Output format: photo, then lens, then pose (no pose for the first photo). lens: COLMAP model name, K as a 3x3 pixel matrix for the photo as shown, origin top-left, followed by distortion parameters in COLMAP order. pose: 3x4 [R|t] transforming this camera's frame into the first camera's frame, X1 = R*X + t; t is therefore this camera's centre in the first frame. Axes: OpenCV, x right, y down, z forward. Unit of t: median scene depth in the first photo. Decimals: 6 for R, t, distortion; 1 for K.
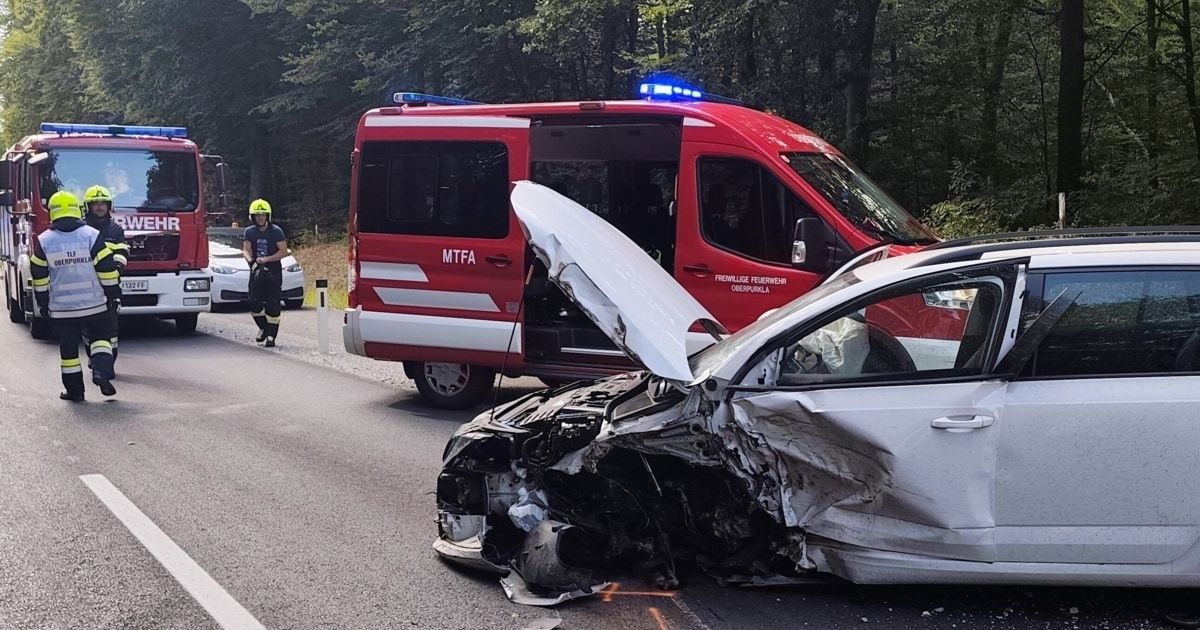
lens RADIAL K [[2507.7, 0, 600.3], [0, 2507.7, 315.5], [0, 0, 1]] dist [-0.090537, 0.000000]
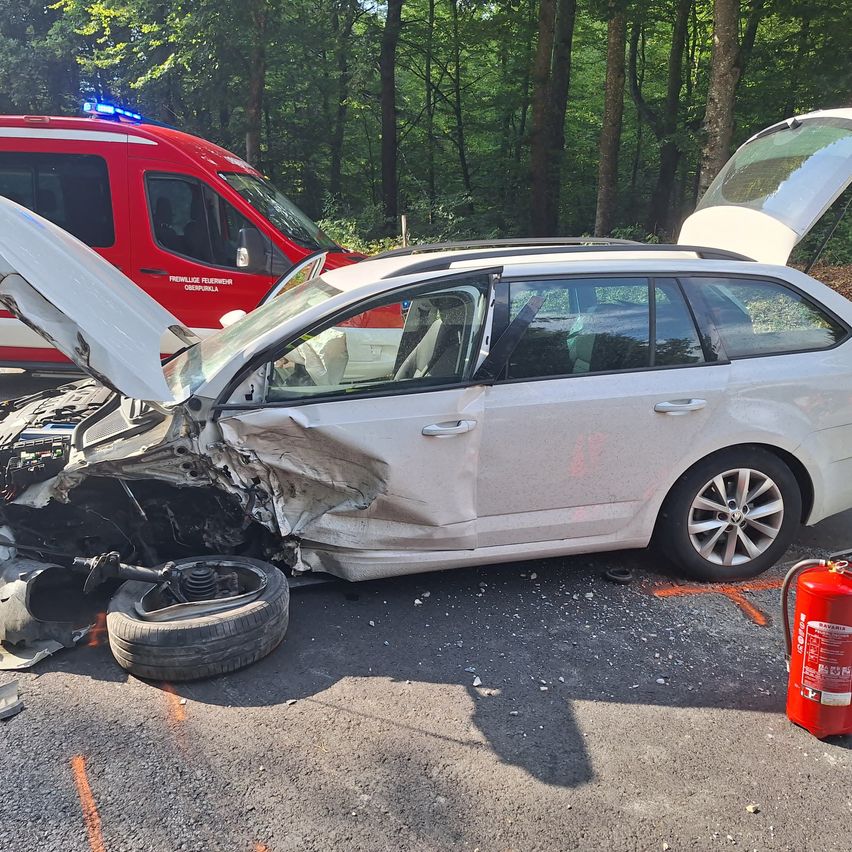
lens RADIAL K [[746.9, 0, 430.8], [0, 746.9, 423.0], [0, 0, 1]] dist [0.068757, -0.088368]
pose [[0.911032, -0.085562, 0.403362, 0.010293], [0.002668, 0.979437, 0.201734, -0.022451], [-0.412328, -0.182710, 0.892526, 0.707971]]
